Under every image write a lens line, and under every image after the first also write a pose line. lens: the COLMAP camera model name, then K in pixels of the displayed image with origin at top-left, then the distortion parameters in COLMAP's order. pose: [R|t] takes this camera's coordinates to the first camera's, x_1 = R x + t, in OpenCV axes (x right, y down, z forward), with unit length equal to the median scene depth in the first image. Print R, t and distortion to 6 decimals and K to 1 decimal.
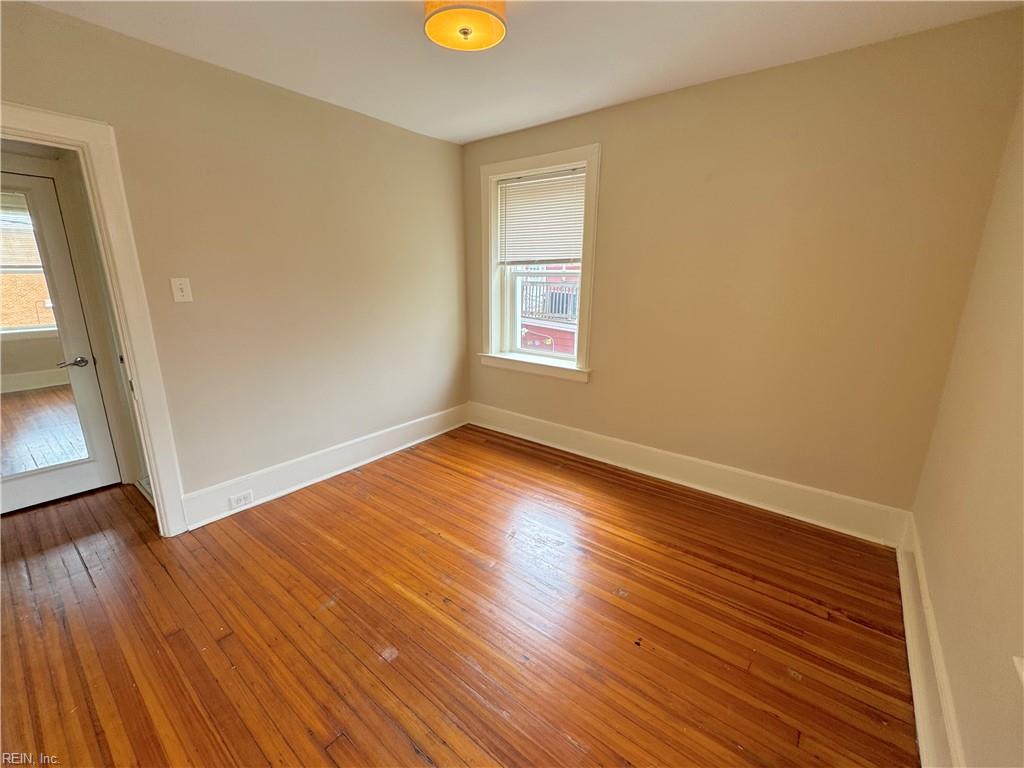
lens RADIAL K [[434.2, 0, 513.0], [0, 434.2, 384.9], [0, 0, 1]] dist [-0.000053, 0.000067]
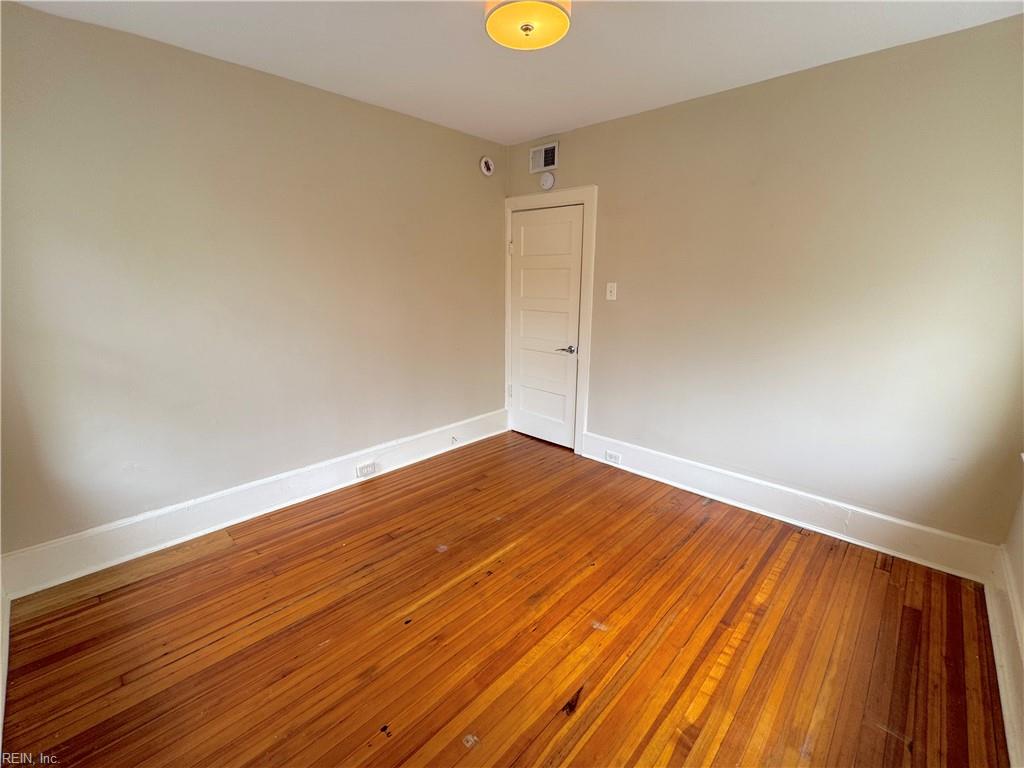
lens RADIAL K [[434.2, 0, 513.0], [0, 434.2, 384.9], [0, 0, 1]] dist [-0.000053, 0.000067]
pose [[-0.088665, 0.234642, -0.968030, 0.621549], [-0.249656, 0.935600, 0.249648, -0.190207], [0.964267, 0.263809, -0.024376, 0.741542]]
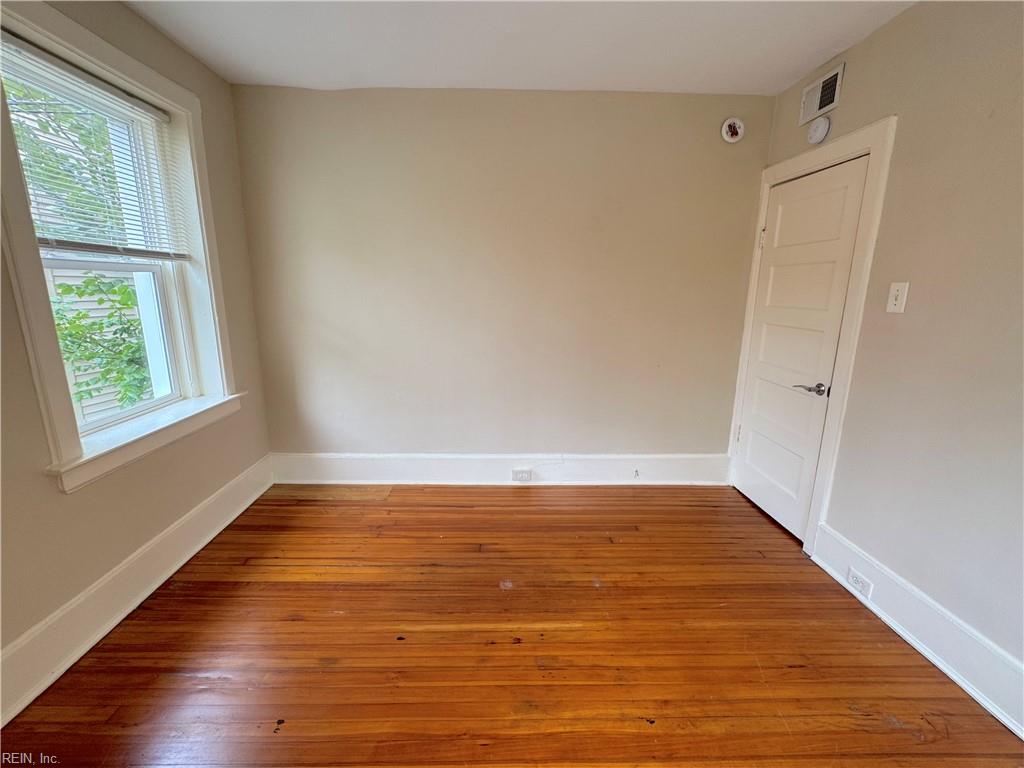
lens RADIAL K [[437.2, 0, 512.5], [0, 437.2, 384.5], [0, 0, 1]] dist [-0.001195, 0.000037]
pose [[-0.762280, 0.127081, -0.634649, 0.269599], [-0.173522, 0.904517, 0.389537, -0.242126], [0.623553, 0.407062, -0.667444, 1.060965]]
